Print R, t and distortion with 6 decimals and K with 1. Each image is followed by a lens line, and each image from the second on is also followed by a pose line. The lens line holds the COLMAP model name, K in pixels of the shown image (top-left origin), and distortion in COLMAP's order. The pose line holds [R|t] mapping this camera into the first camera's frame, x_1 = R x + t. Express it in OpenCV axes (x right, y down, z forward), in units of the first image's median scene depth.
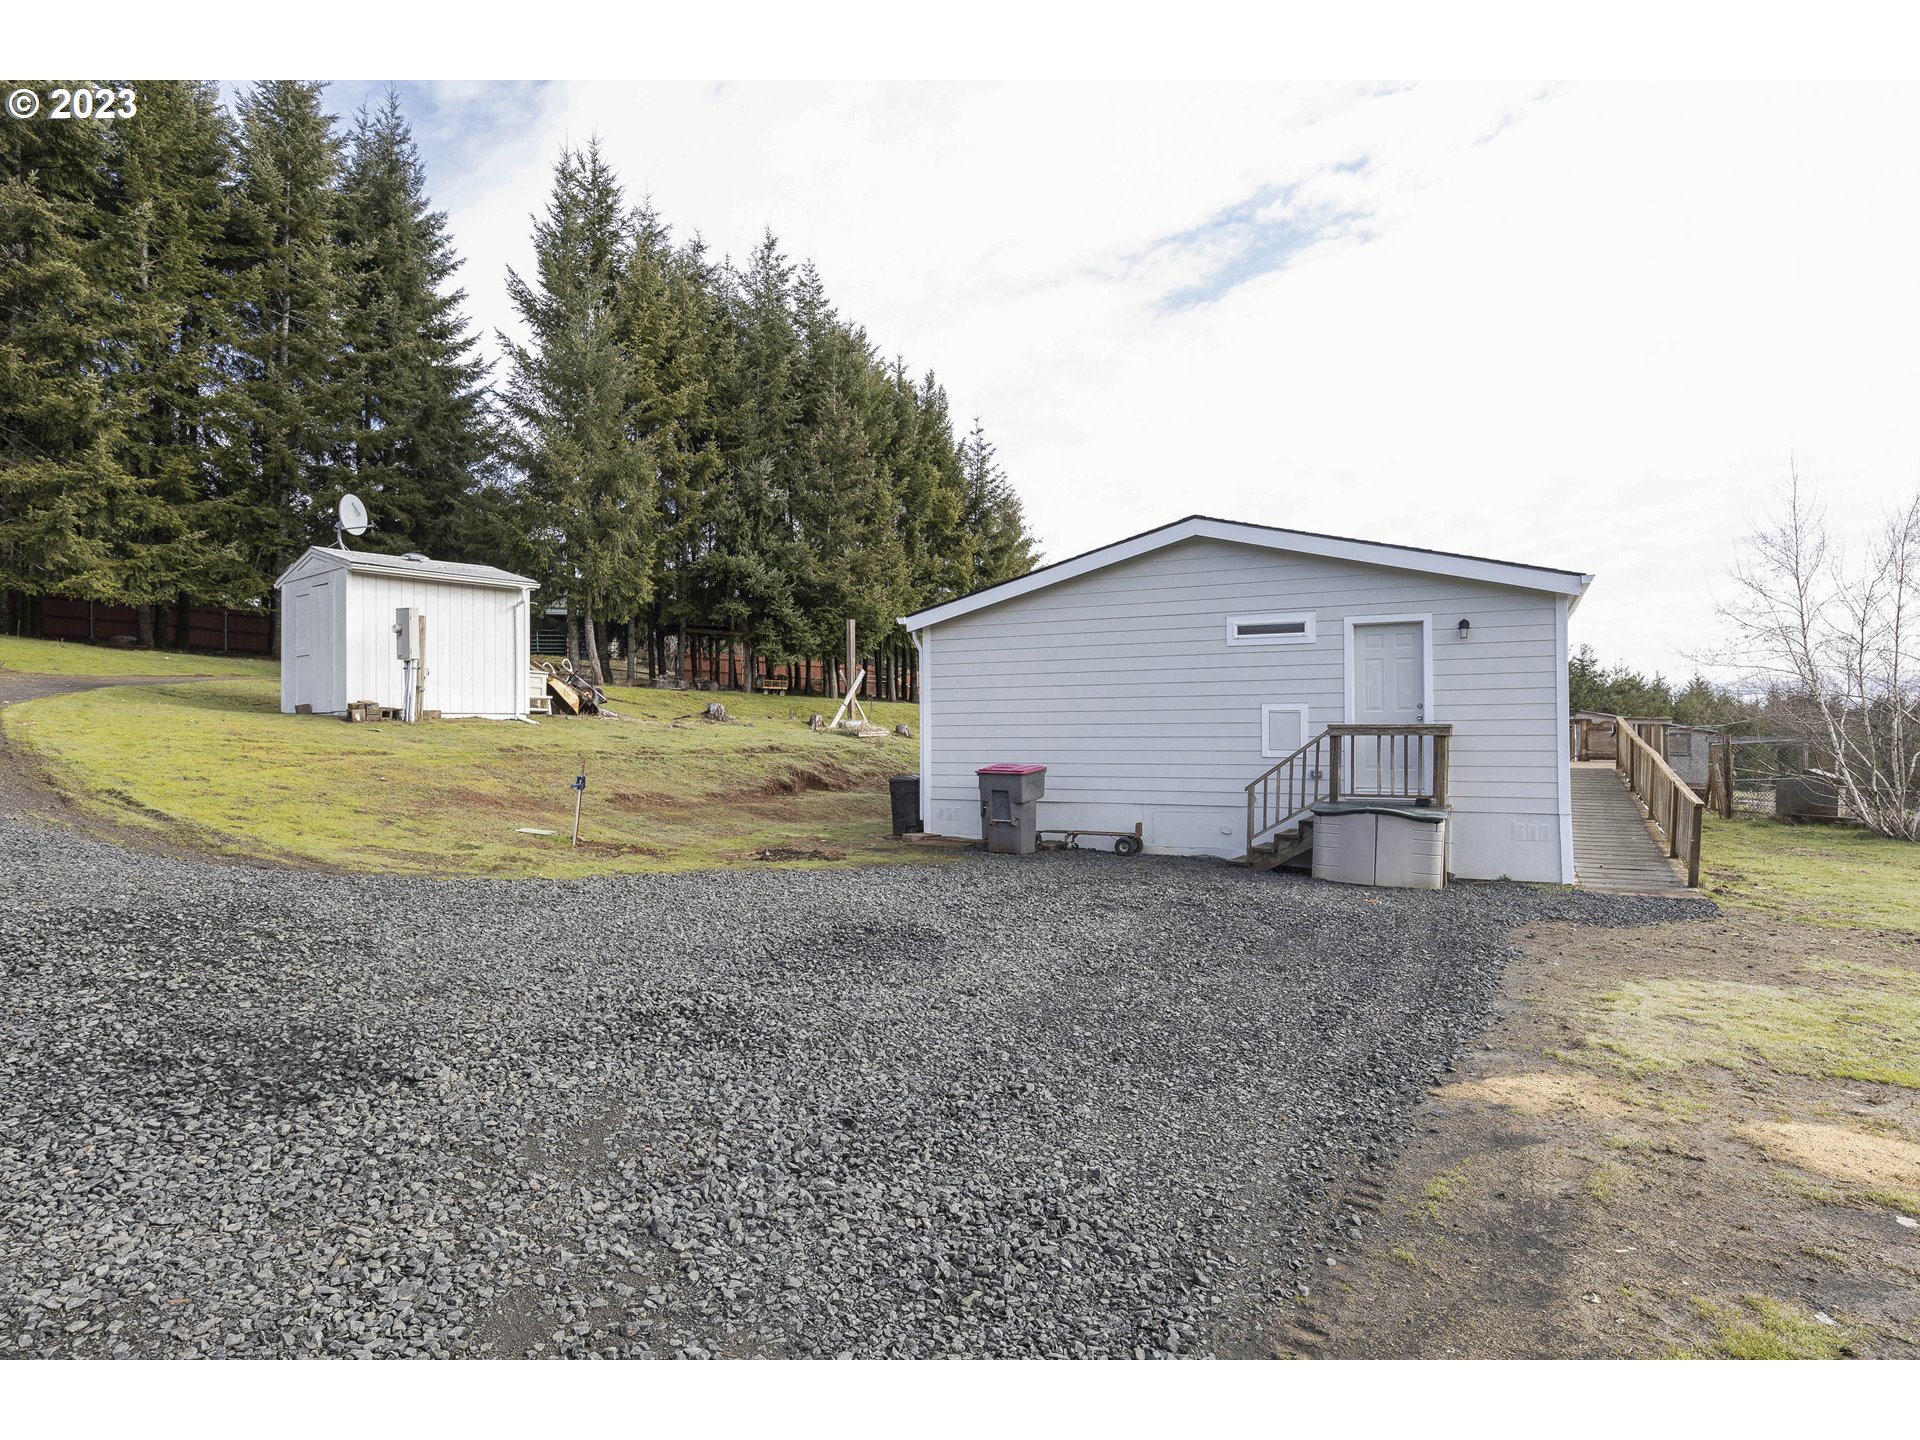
lens RADIAL K [[1088.8, 0, 949.2], [0, 1088.8, 703.7], [0, 0, 1]] dist [0.004039, 0.001778]
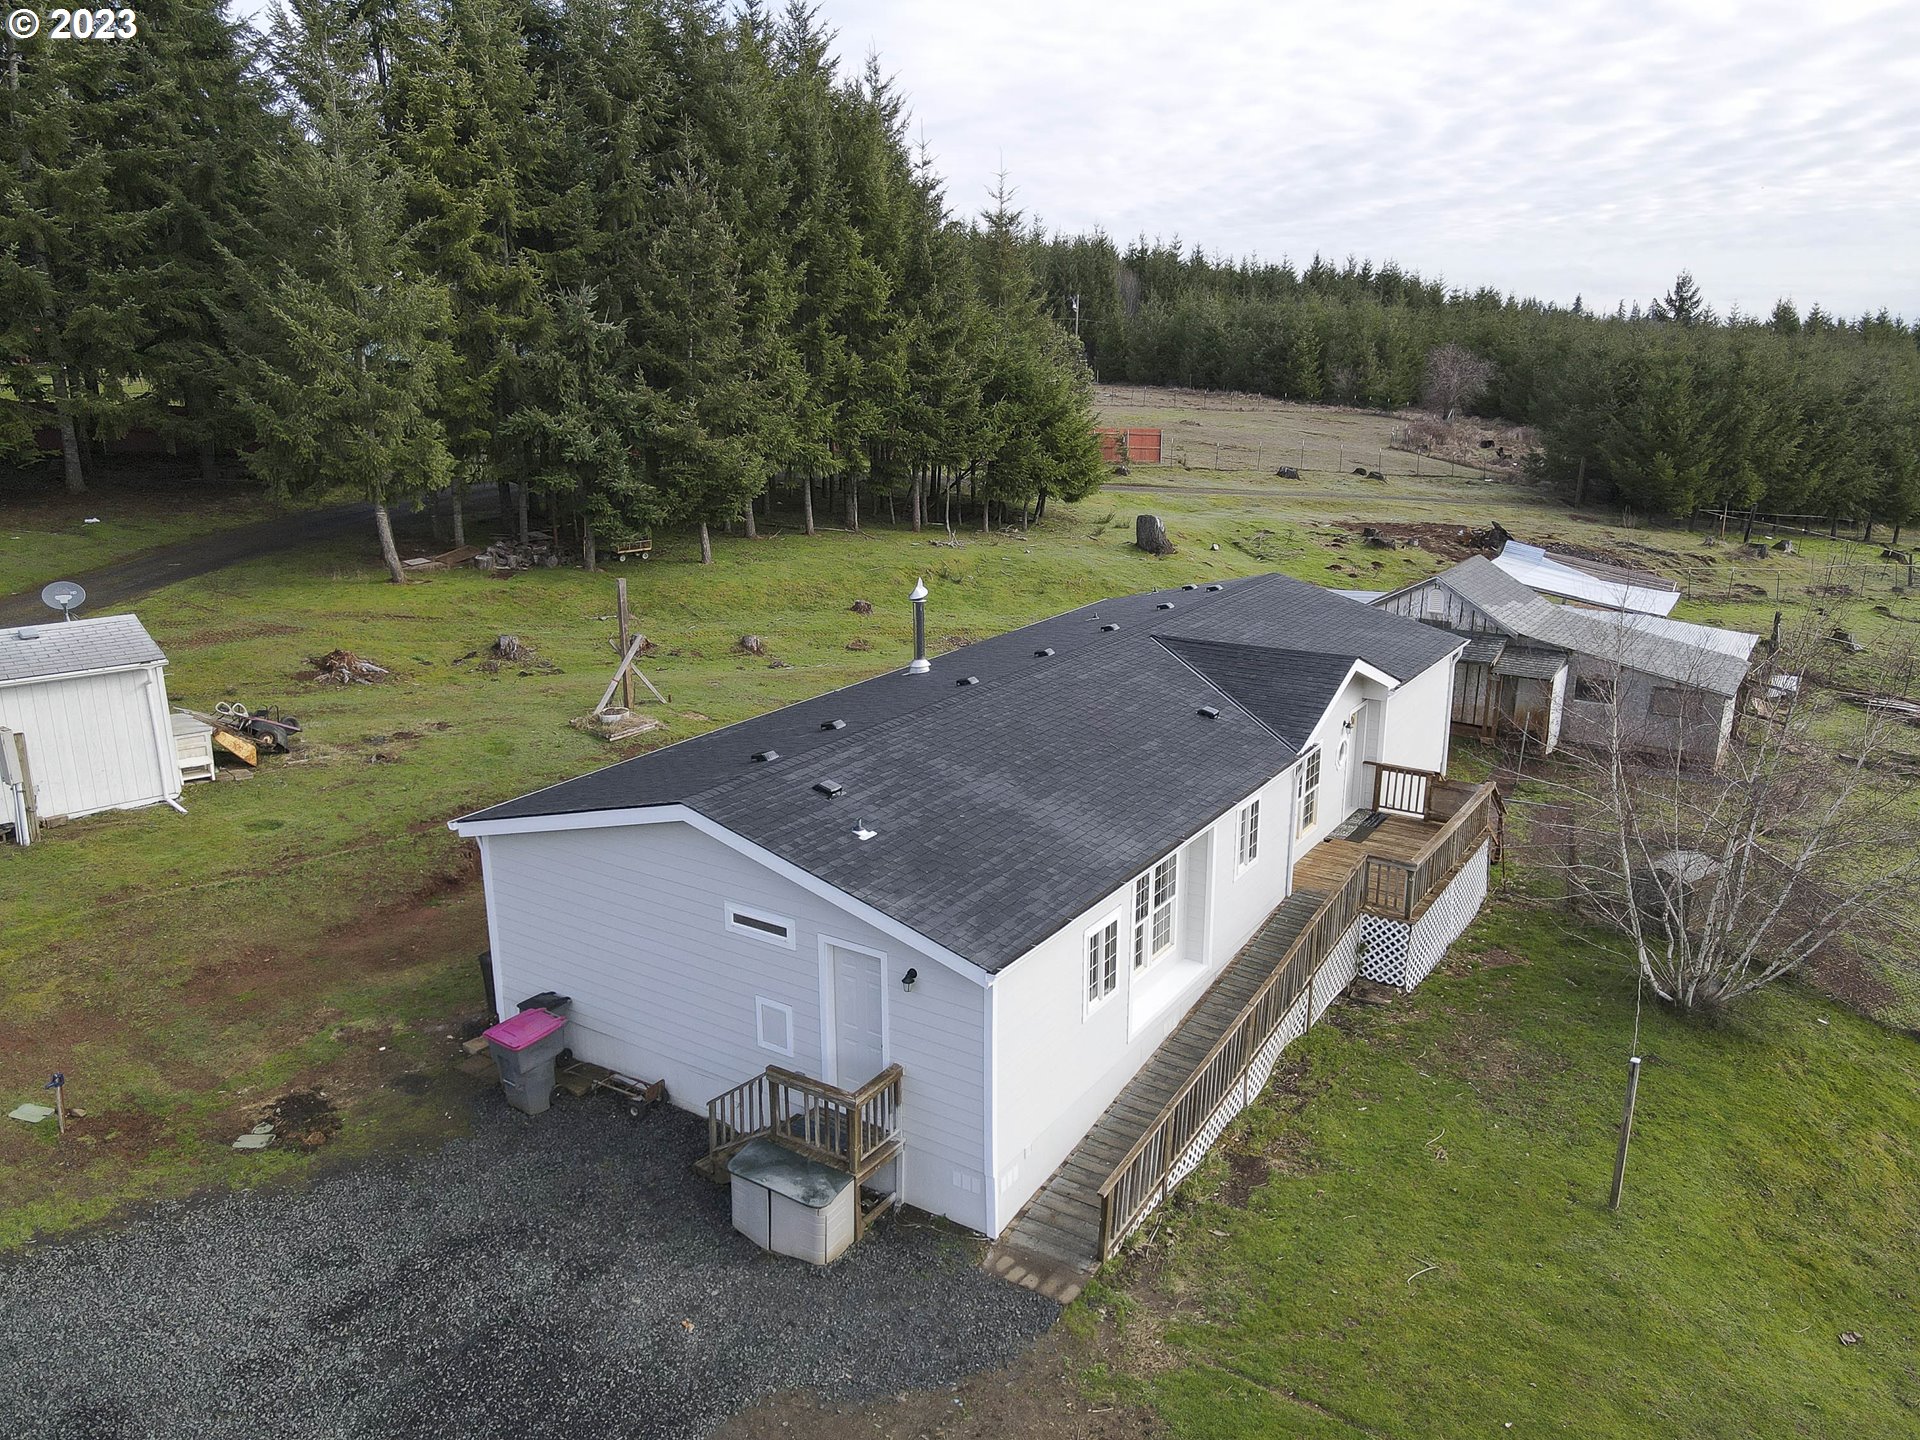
lens RADIAL K [[1400.5, 0, 952.5], [0, 1400.5, 699.0], [0, 0, 1]] dist [0.027491, -0.007624]
pose [[0.993904, 0.029875, -0.106121, 0.216058], [0.000318, 0.961803, 0.273743, -0.217303], [0.110245, -0.272108, 0.955930, -0.030790]]
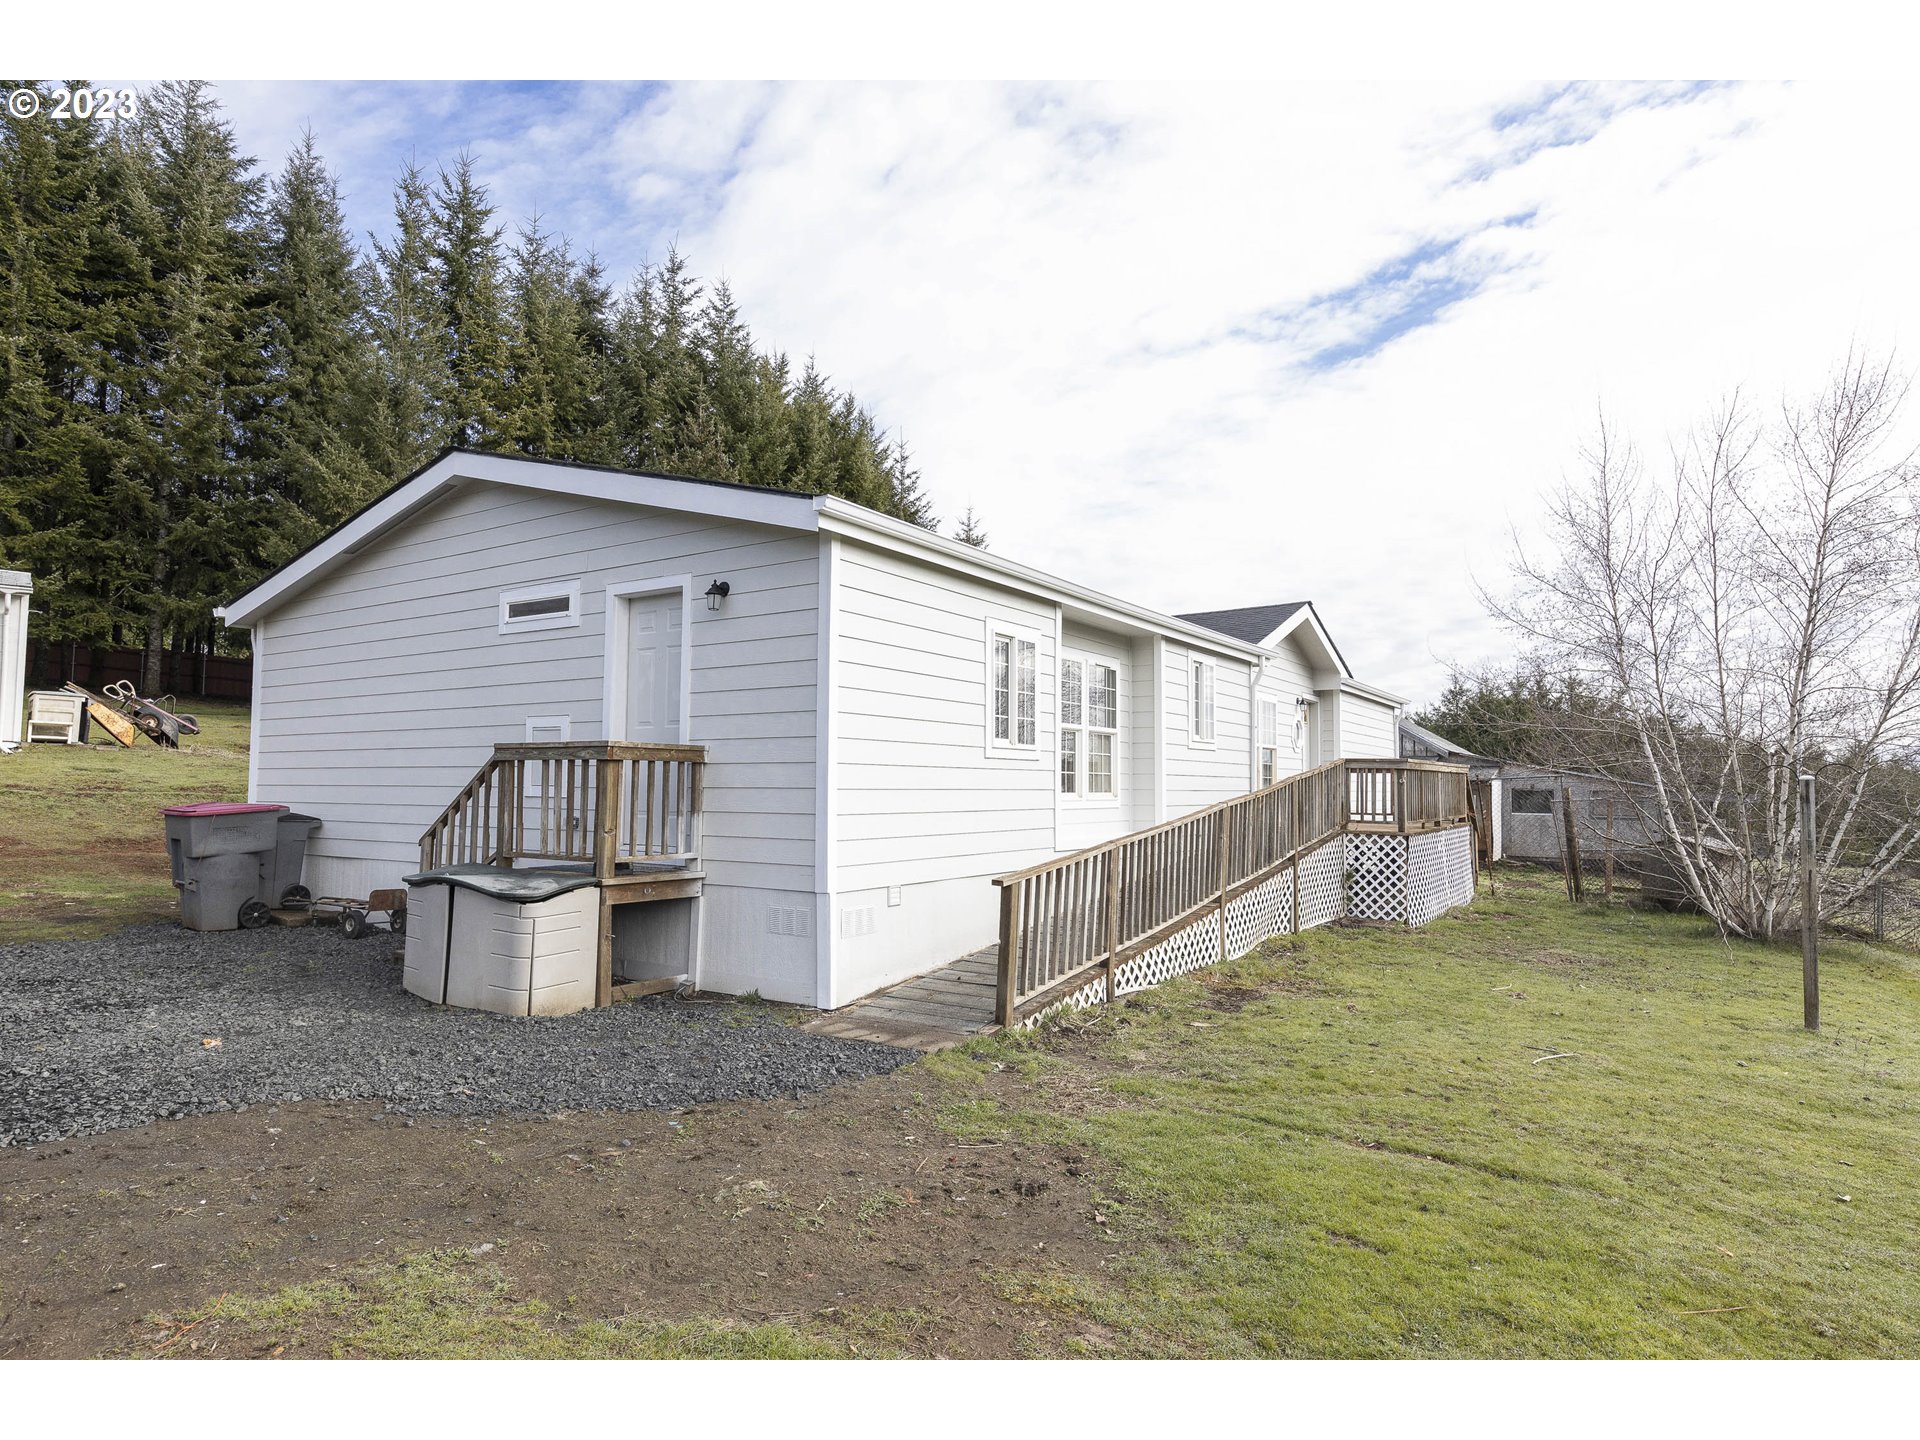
lens RADIAL K [[1088.8, 0, 947.1], [0, 1088.8, 692.3], [0, 0, 1]] dist [0.004039, 0.001778]
pose [[0.993427, 0.004091, -0.114392, 0.232388], [-0.011327, 0.997969, -0.062683, 0.008966], [0.113903, 0.063567, 0.991456, 0.132682]]
